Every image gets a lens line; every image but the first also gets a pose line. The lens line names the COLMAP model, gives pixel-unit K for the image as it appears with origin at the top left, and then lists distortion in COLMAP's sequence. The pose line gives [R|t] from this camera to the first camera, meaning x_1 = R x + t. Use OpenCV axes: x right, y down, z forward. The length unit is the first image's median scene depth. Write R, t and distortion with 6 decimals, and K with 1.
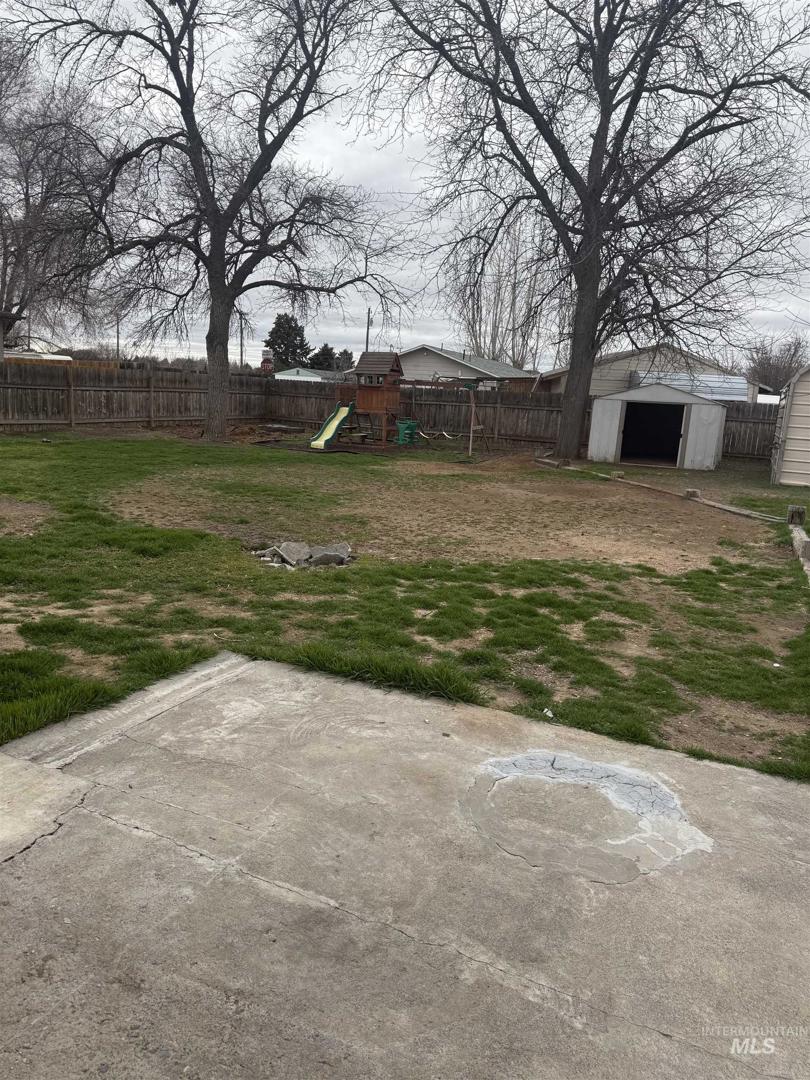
lens RADIAL K [[763.8, 0, 401.4], [0, 763.8, 536.2], [0, 0, 1]] dist [0.045900, -0.041865]
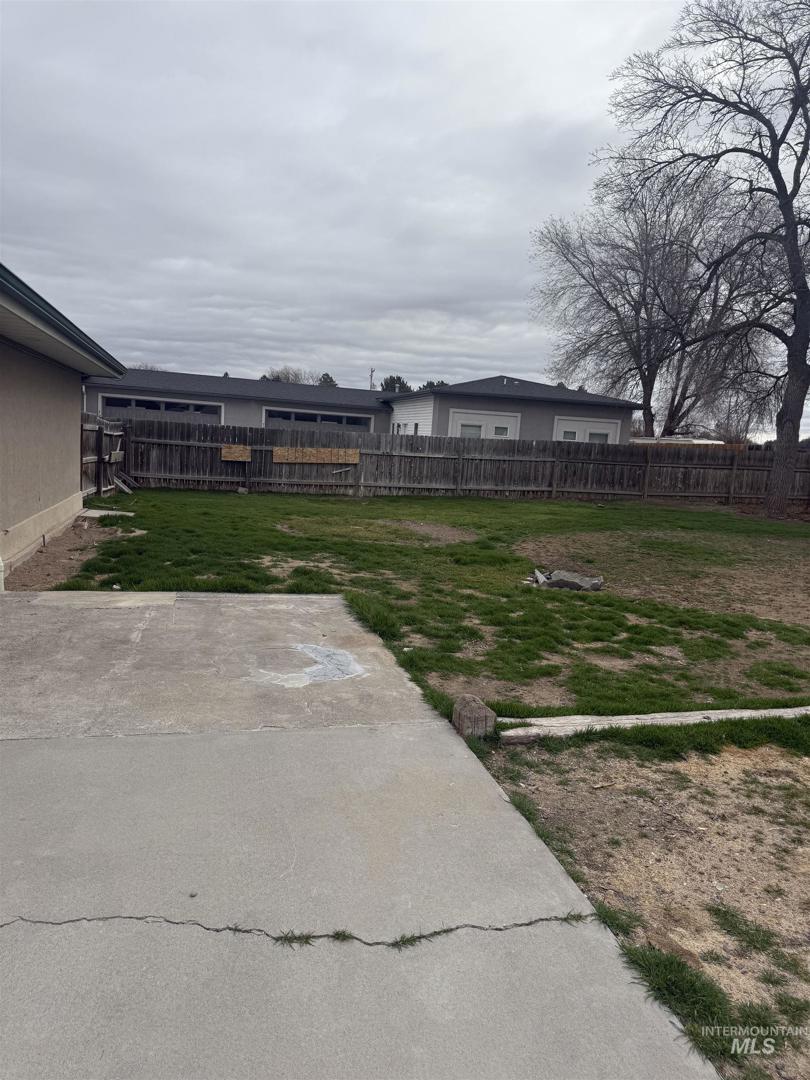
lens RADIAL K [[763.8, 0, 402.1], [0, 763.8, 540.3], [0, 0, 1]] dist [0.045900, -0.041865]
pose [[0.625864, 0.082413, -0.775566, 0.254018], [-0.167434, 0.985414, -0.030403, 0.015991], [0.761749, 0.148884, 0.630534, 0.017827]]
